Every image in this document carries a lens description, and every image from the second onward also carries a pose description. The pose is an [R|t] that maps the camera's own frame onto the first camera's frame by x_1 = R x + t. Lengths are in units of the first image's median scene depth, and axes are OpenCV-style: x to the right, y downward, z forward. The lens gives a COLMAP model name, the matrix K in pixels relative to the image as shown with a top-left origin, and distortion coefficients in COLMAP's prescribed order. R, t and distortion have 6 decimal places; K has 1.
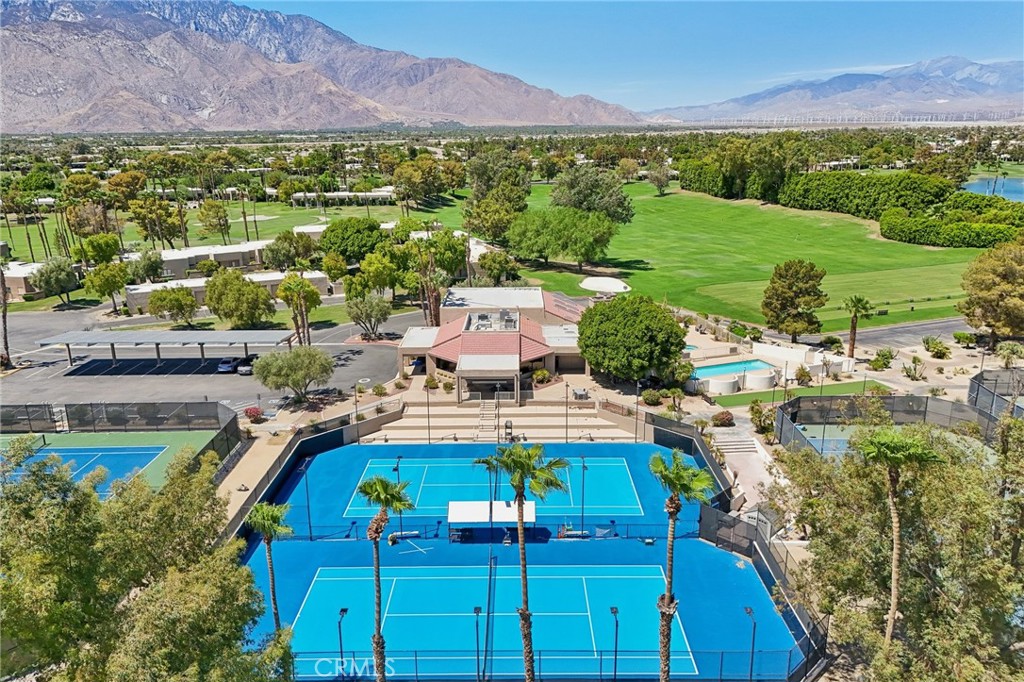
lens RADIAL K [[750.6, 0, 512.0], [0, 750.6, 341.0], [0, 0, 1]] dist [0.054186, -0.064056]
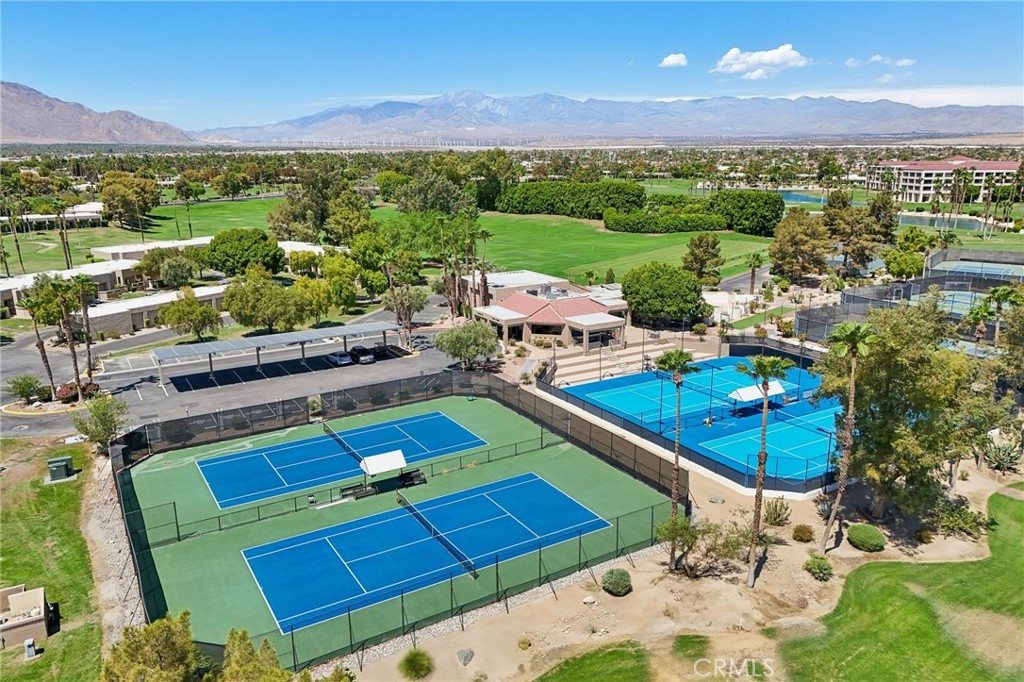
lens RADIAL K [[750.6, 0, 512.0], [0, 750.6, 341.0], [0, 0, 1]] dist [0.054186, -0.064056]
pose [[0.853011, -0.122927, 0.507209, -0.670960], [0.136296, 0.990609, 0.010864, 0.027524], [-0.503781, 0.059864, 0.861755, -0.019035]]
